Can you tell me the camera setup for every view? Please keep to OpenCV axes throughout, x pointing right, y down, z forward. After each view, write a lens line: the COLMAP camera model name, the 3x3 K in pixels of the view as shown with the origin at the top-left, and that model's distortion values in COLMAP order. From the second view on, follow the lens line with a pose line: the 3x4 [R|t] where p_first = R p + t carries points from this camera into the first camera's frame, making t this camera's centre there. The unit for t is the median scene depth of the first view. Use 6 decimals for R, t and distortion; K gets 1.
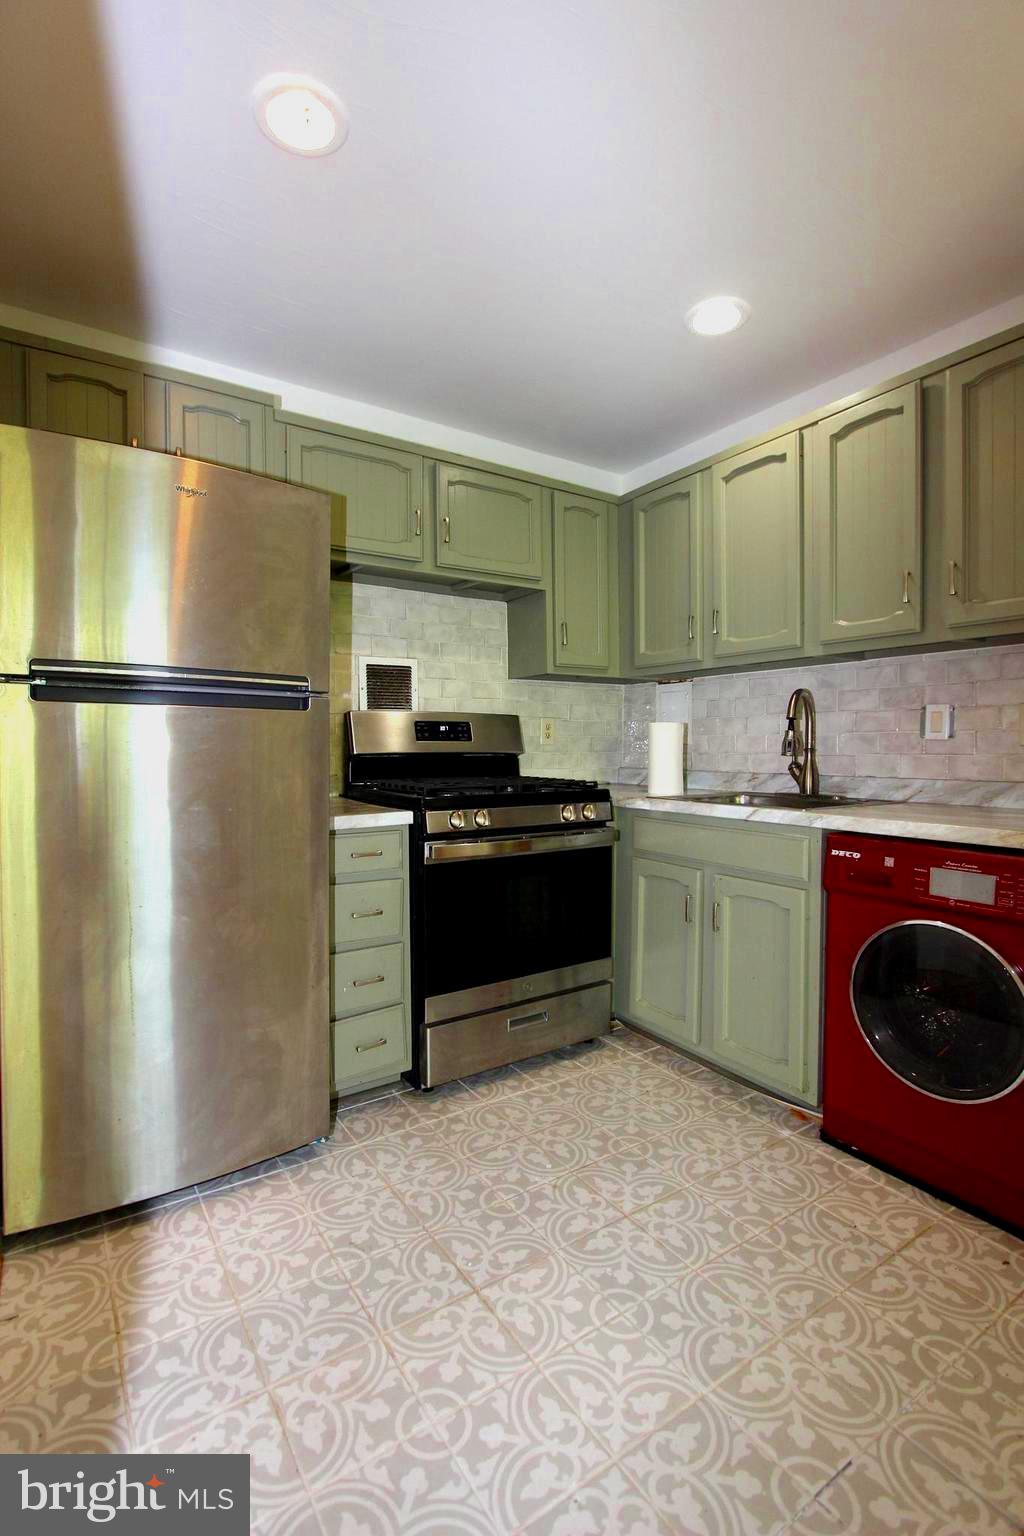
lens RADIAL K [[708.3, 0, 506.8], [0, 708.3, 760.5], [0, 0, 1]] dist [-0.017761, 0.001664]
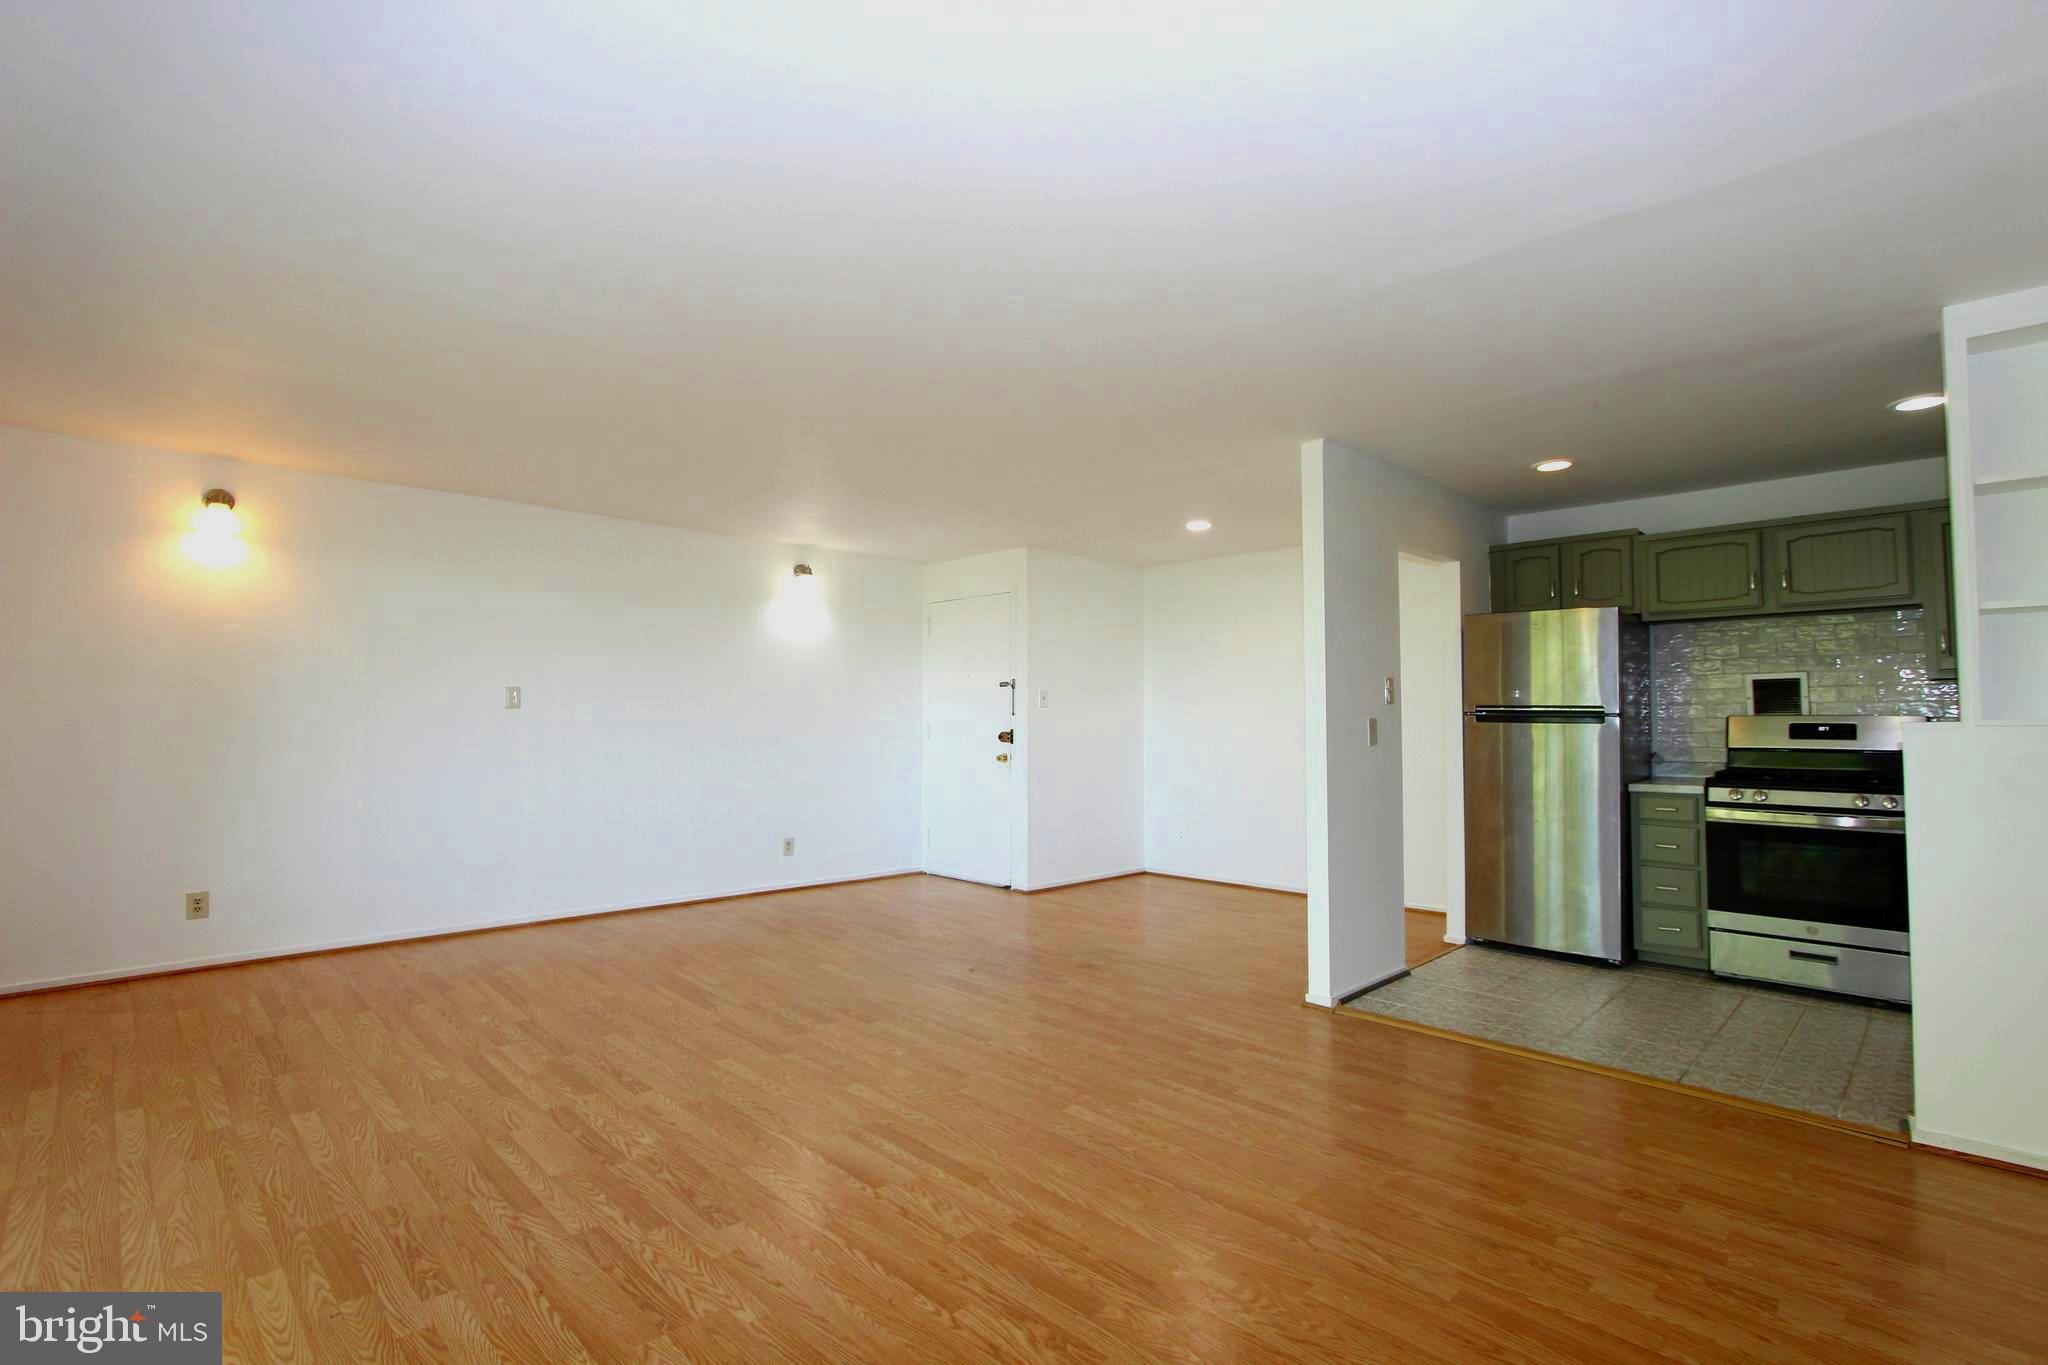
lens RADIAL K [[944.4, 0, 1027.0], [0, 944.4, 696.7], [0, 0, 1]] dist [-0.017761, 0.001664]
pose [[0.189184, -0.021204, -0.981713, 1.329320], [-0.024420, 0.999356, -0.026291, -0.028009], [0.981638, 0.028947, 0.188544, -0.696076]]
